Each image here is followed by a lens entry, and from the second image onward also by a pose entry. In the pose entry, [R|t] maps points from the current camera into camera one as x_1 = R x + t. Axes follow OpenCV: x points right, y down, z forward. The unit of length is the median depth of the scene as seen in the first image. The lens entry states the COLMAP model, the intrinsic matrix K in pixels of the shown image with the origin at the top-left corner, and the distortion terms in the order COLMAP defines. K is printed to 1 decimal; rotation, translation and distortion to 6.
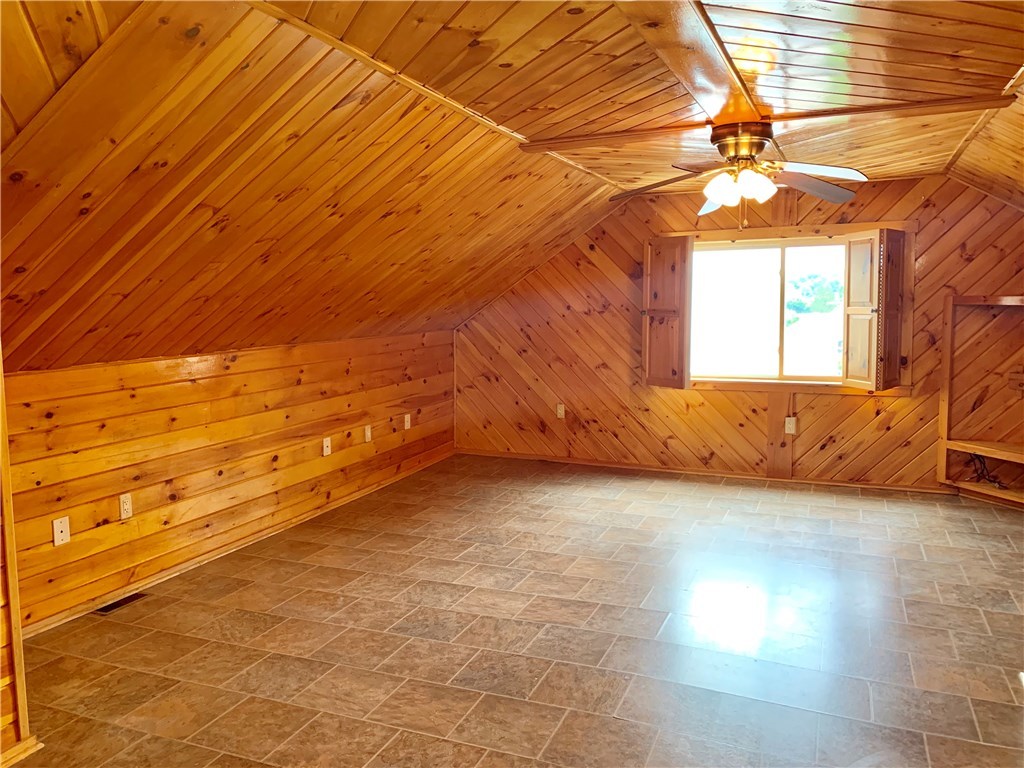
lens RADIAL K [[779.6, 0, 504.3], [0, 779.6, 384.7], [0, 0, 1]] dist [0.014459, -0.026519]
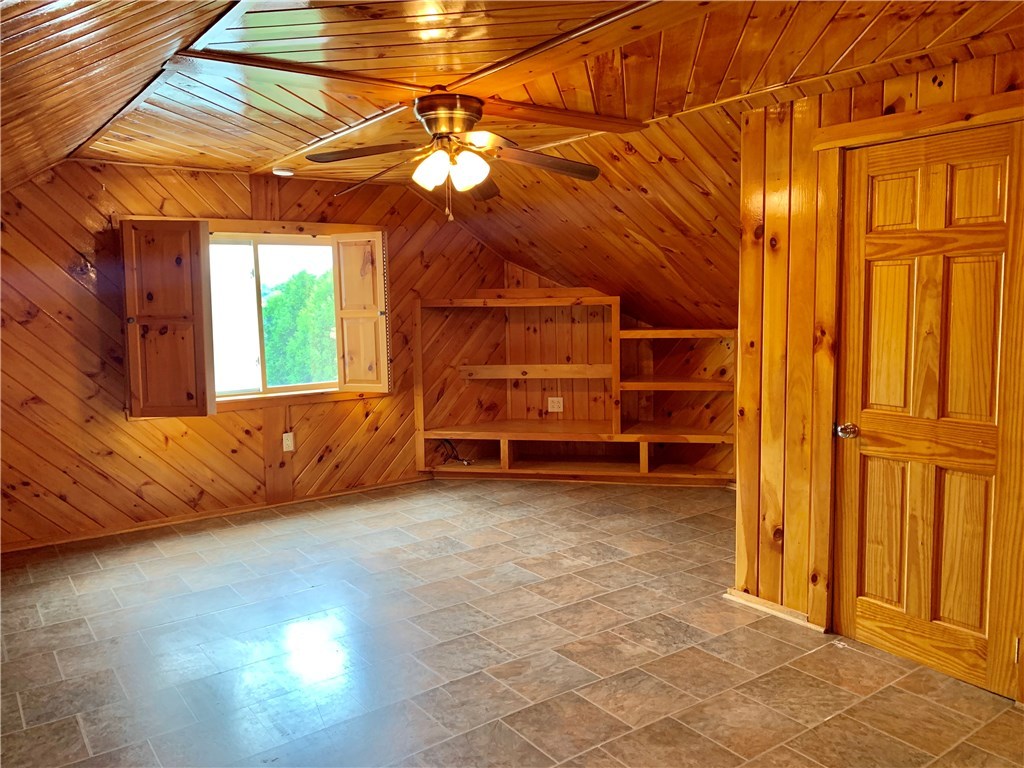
lens RADIAL K [[779.6, 0, 509.4], [0, 779.6, 376.6], [0, 0, 1]] dist [0.014459, -0.026519]
pose [[0.491927, -0.081623, 0.866802, -0.292707], [0.105479, 0.993850, 0.033725, -0.027015], [-0.864223, 0.074839, 0.497511, 0.333967]]
